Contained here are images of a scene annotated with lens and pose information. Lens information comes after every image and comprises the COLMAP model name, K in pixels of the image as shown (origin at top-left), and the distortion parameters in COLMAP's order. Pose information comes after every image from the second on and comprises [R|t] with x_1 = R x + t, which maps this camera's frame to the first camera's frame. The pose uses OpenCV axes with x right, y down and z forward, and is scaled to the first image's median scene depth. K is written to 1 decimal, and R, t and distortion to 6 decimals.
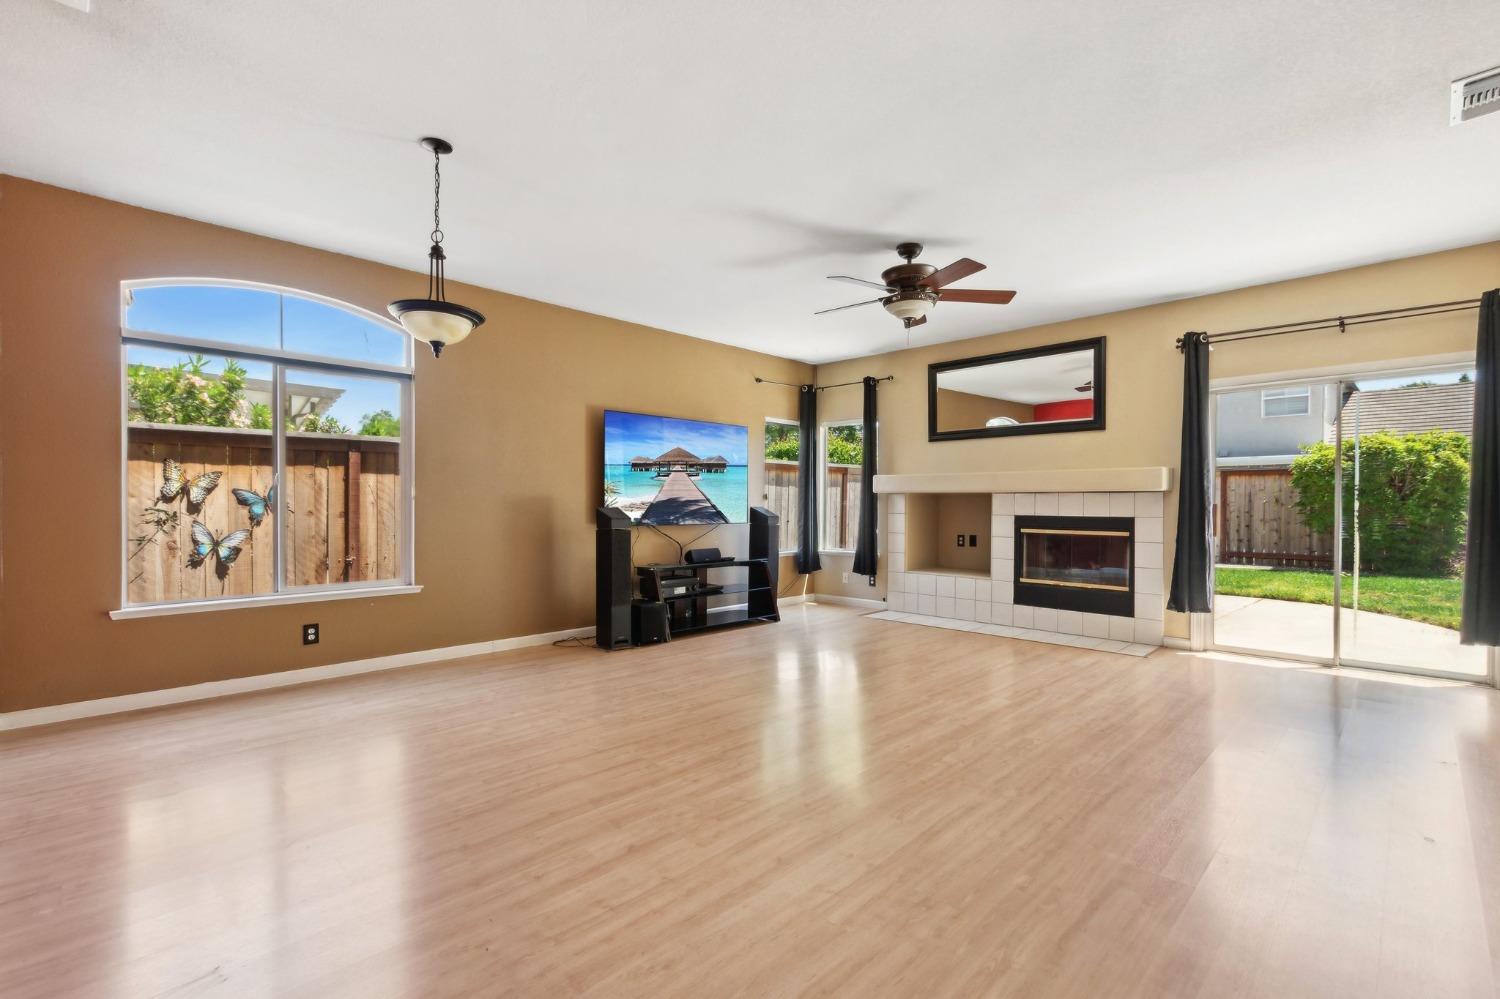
lens RADIAL K [[679.6, 0, 743.1], [0, 679.6, 504.4], [0, 0, 1]] dist [0.011993, 0.000124]
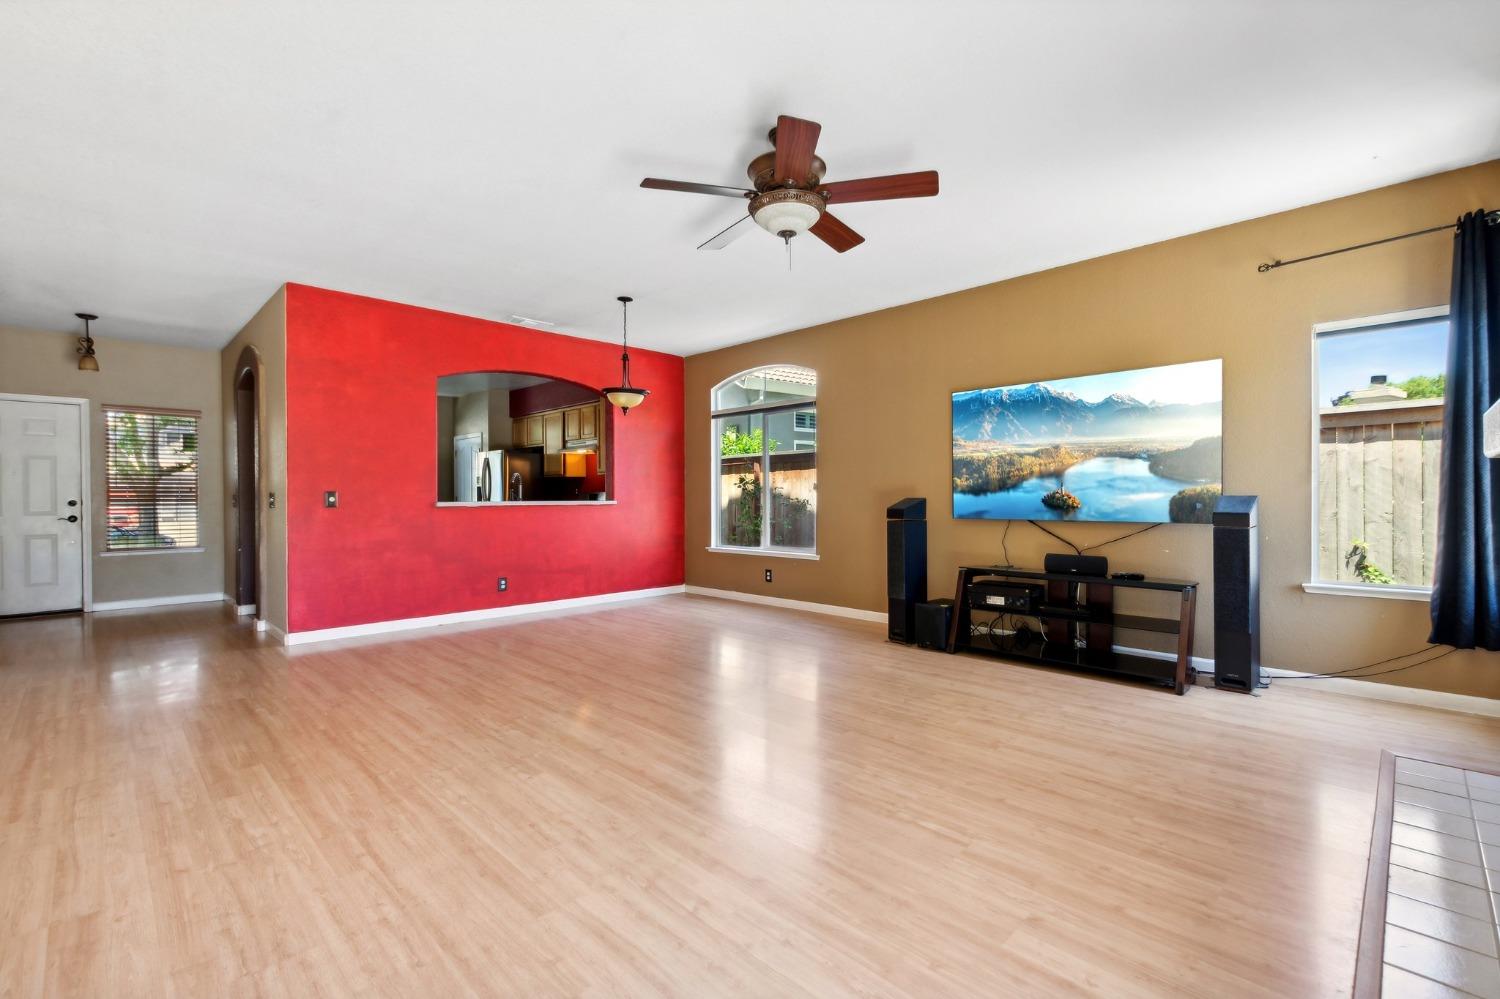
lens RADIAL K [[654.7, 0, 740.6], [0, 654.7, 459.4], [0, 0, 1]] dist [0.009204, -0.000011]
pose [[-0.015316, -0.058896, -0.998147, 0.977301], [0.006220, 0.998239, -0.058997, 0.004901], [0.999863, -0.007112, -0.014923, 0.992728]]
